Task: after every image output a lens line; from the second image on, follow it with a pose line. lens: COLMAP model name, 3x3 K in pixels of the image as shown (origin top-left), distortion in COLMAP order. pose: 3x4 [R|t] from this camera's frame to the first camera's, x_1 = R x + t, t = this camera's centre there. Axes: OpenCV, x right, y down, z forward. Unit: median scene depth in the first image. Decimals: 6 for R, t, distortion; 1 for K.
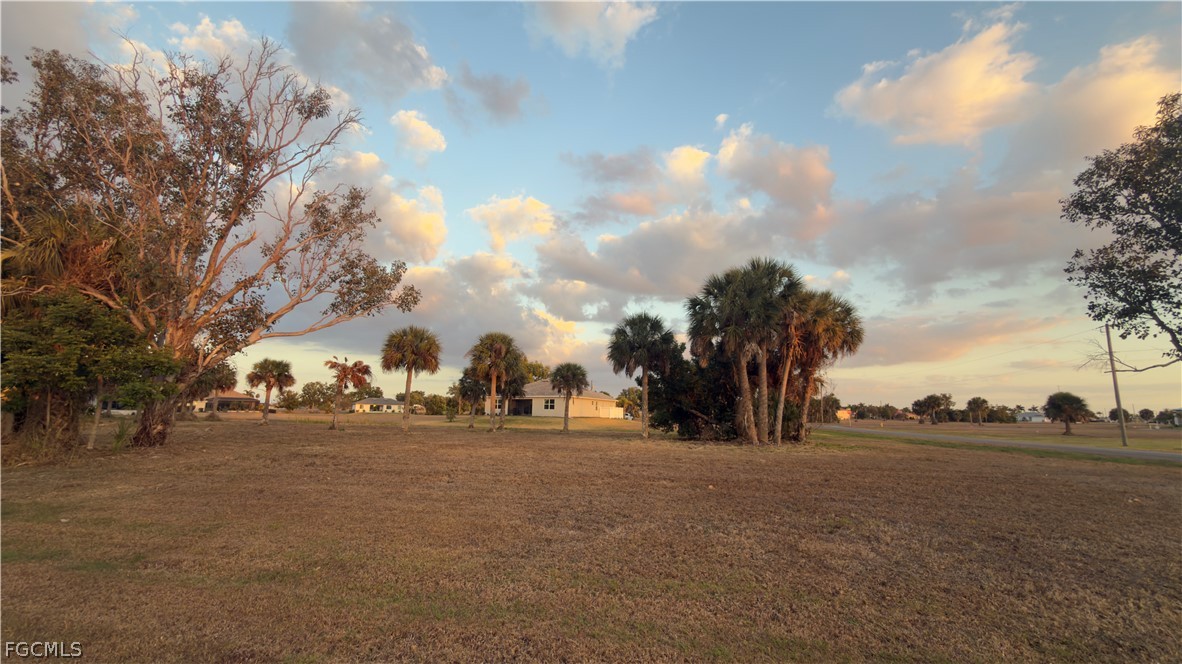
lens RADIAL K [[476.6, 0, 596.1], [0, 476.6, 328.3], [0, 0, 1]] dist [0.000651, -0.000025]
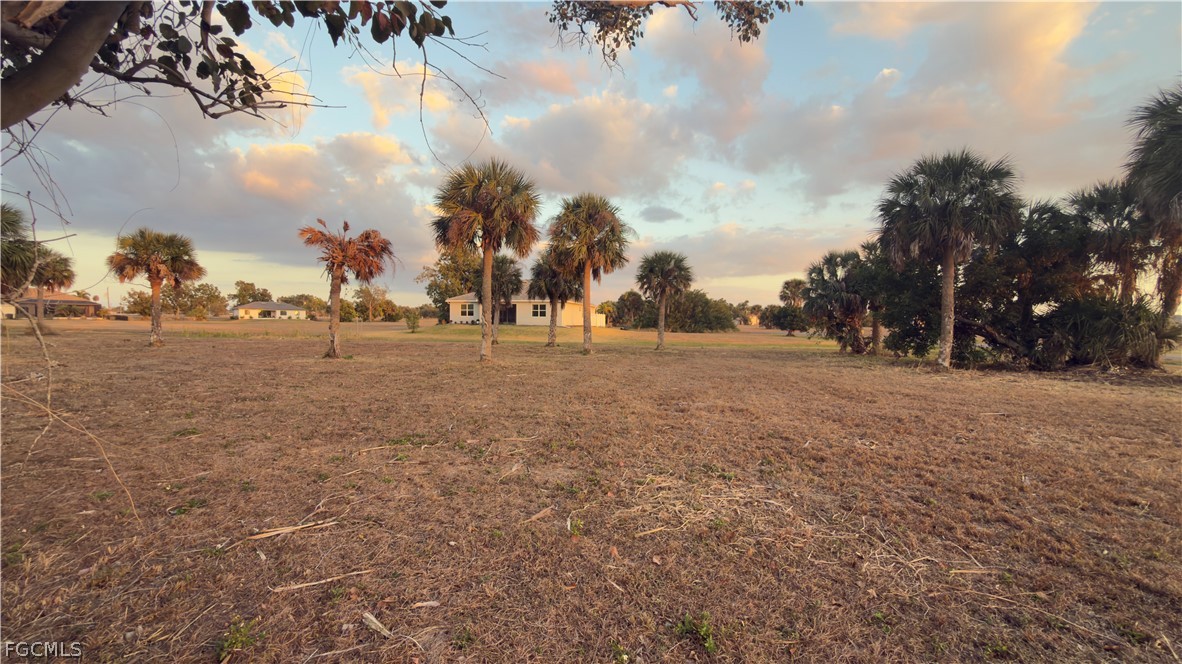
lens RADIAL K [[476.6, 0, 588.9], [0, 476.6, 356.8], [0, 0, 1]] dist [0.000651, -0.000025]
pose [[0.979407, -0.016730, 0.201201, -0.083630], [-0.034673, 0.967817, 0.249255, 0.014659], [-0.198896, -0.251099, 0.947307, 0.092744]]
